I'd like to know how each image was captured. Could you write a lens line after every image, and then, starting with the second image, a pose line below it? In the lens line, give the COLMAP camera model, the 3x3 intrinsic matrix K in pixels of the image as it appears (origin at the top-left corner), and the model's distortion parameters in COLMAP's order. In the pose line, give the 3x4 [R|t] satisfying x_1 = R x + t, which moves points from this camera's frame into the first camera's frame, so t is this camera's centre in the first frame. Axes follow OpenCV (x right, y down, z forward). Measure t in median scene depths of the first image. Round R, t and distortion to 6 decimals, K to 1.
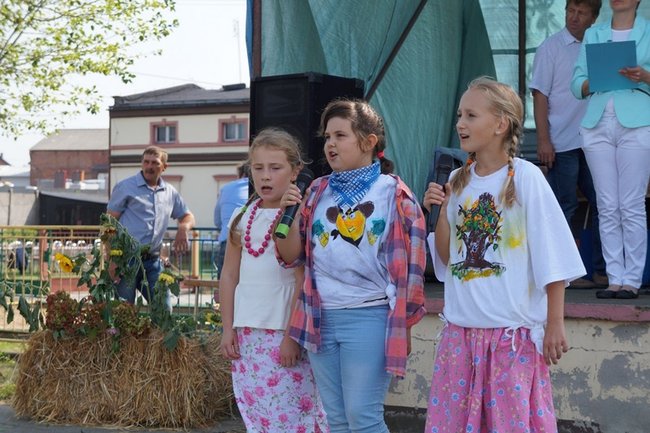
lens RADIAL K [[1558.1, 0, 325.0], [0, 1558.1, 216.5], [0, 0, 1]] dist [-0.021852, -0.117352]
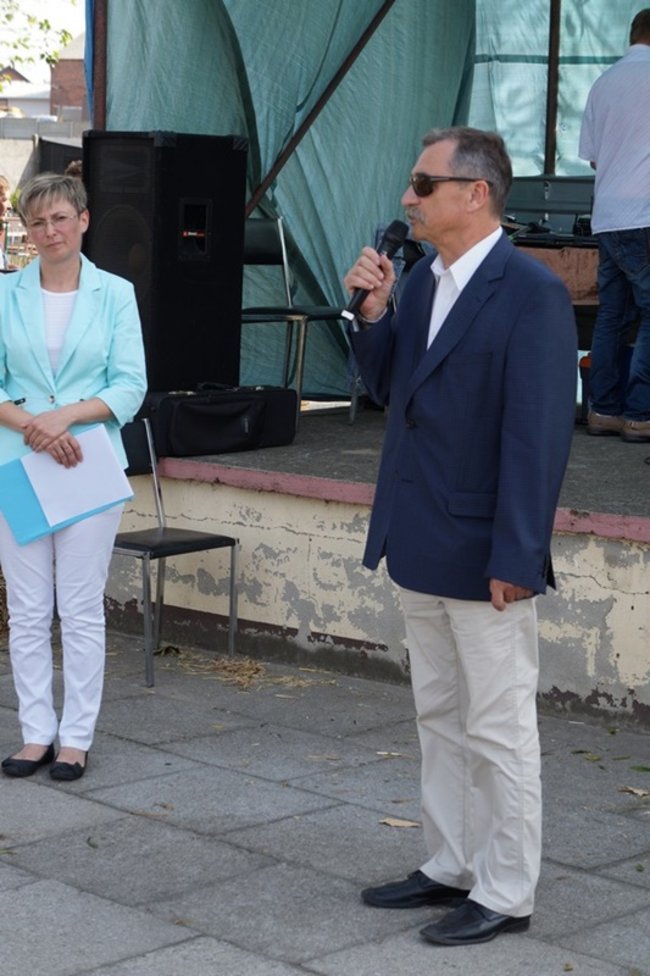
lens RADIAL K [[2339.5, 0, 325.0], [0, 2339.5, 488.0], [0, 0, 1]] dist [-0.021852, -0.117352]
pose [[0.996753, 0.029912, -0.074759, 0.126432], [-0.019124, 0.989815, 0.141067, -0.072780], [0.078217, -0.139179, 0.987173, -0.026761]]
